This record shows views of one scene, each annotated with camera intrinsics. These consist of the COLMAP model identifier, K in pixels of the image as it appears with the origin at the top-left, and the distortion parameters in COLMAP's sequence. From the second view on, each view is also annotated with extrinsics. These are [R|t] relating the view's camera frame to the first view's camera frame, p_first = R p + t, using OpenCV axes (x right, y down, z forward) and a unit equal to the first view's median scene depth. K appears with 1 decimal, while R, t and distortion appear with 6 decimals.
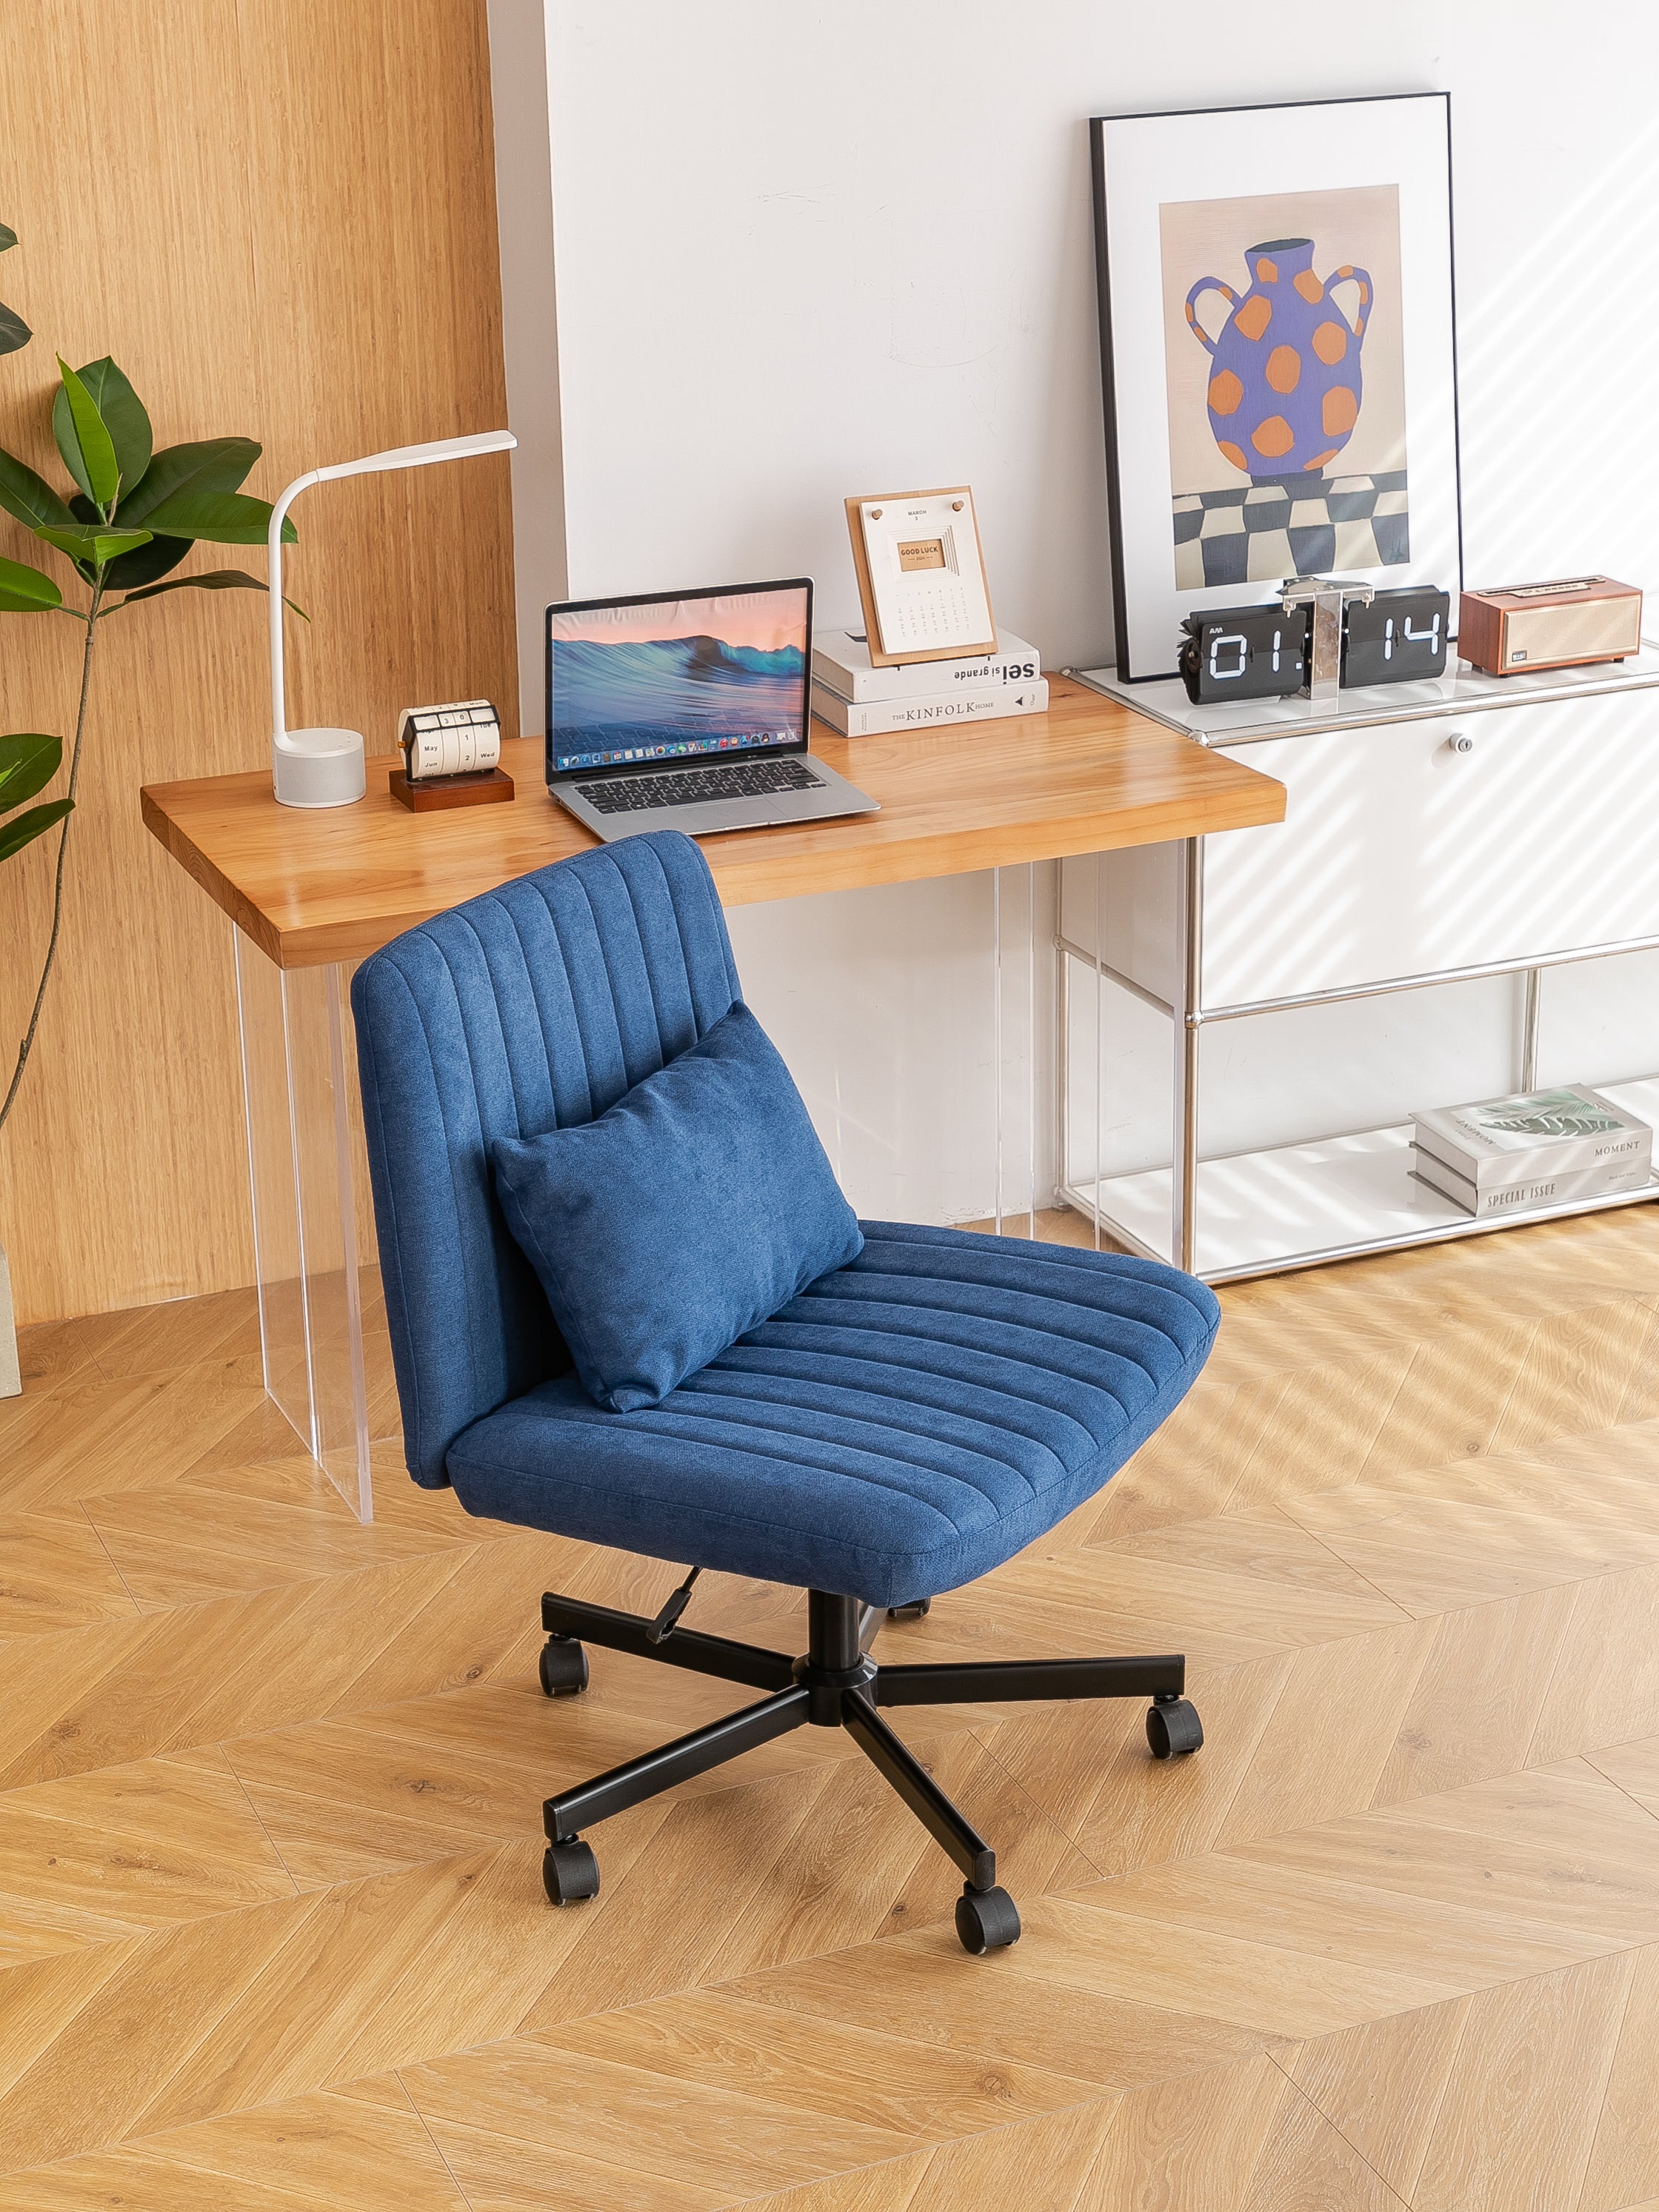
lens RADIAL K [[3673.0, 0, 782.4], [0, 3673.0, 1015.9], [0, 0, 1]] dist [0.023463, 0.046025]
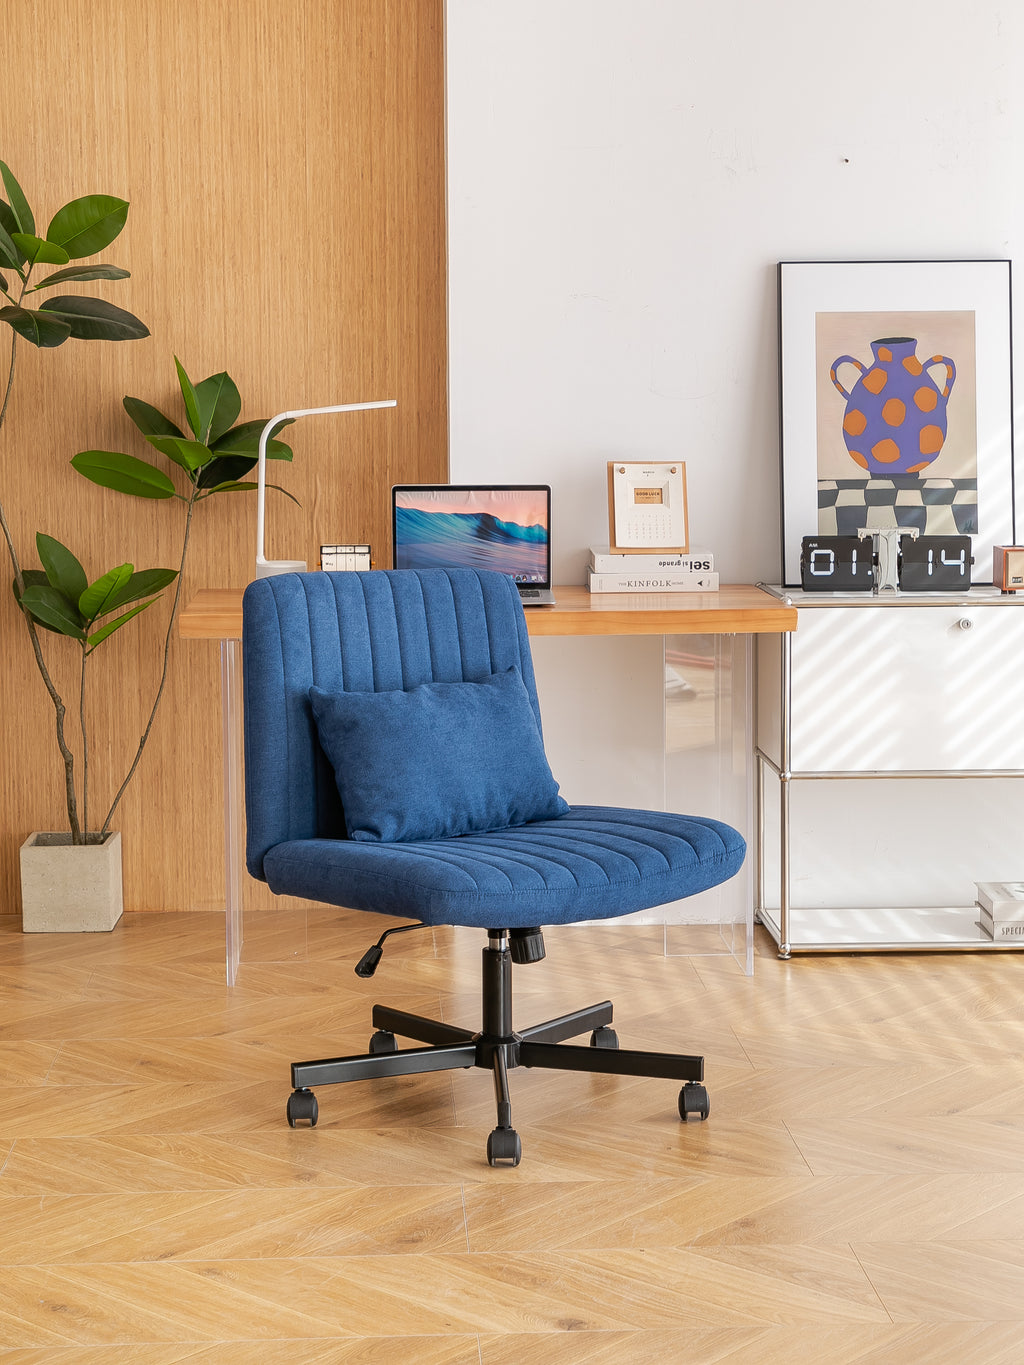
lens RADIAL K [[2521.1, 0, 514.3], [0, 2521.1, 637.7], [0, 0, 1]] dist [0.035972, 0.053300]
pose [[0.937233, 0.046894, -0.345538, 0.392774], [-0.128760, 0.967428, -0.217955, 0.206790], [0.324062, 0.248765, 0.912743, -0.090379]]
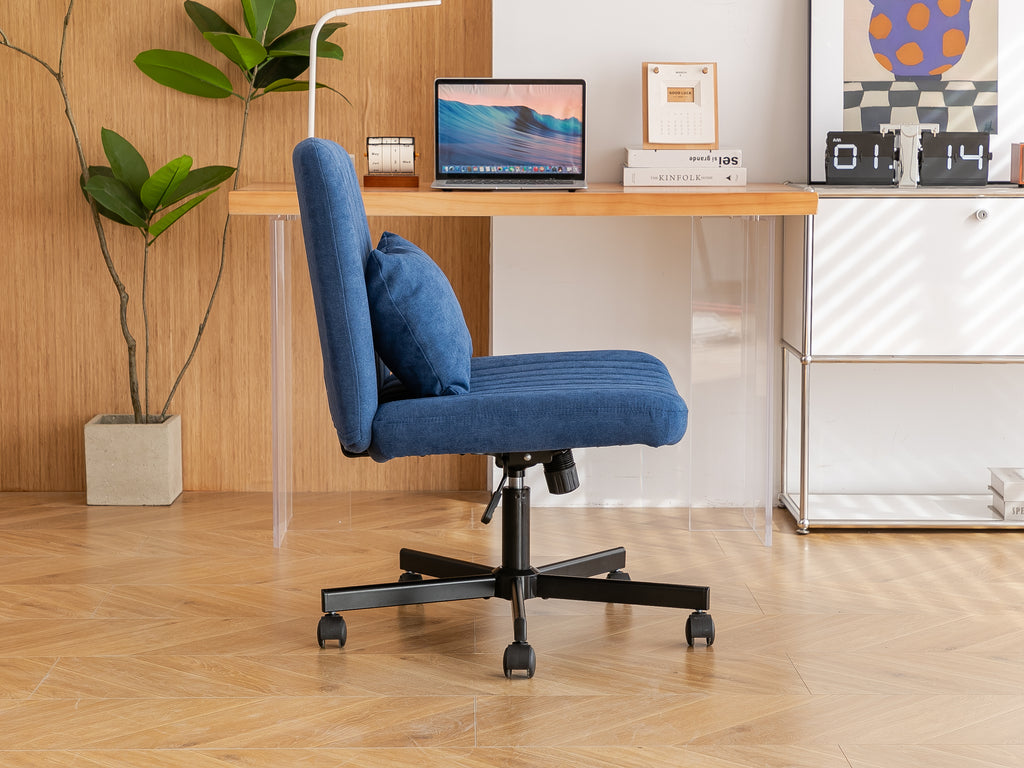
lens RADIAL K [[2352.3, 0, 515.2], [0, 2352.3, 410.5], [0, 0, 1]] dist [0.087139, -0.079223]
pose [[0.923979, 0.067154, -0.376501, 0.411594], [-0.147542, 0.970845, -0.188921, 0.258519], [0.352837, 0.230108, 0.906949, -0.050680]]
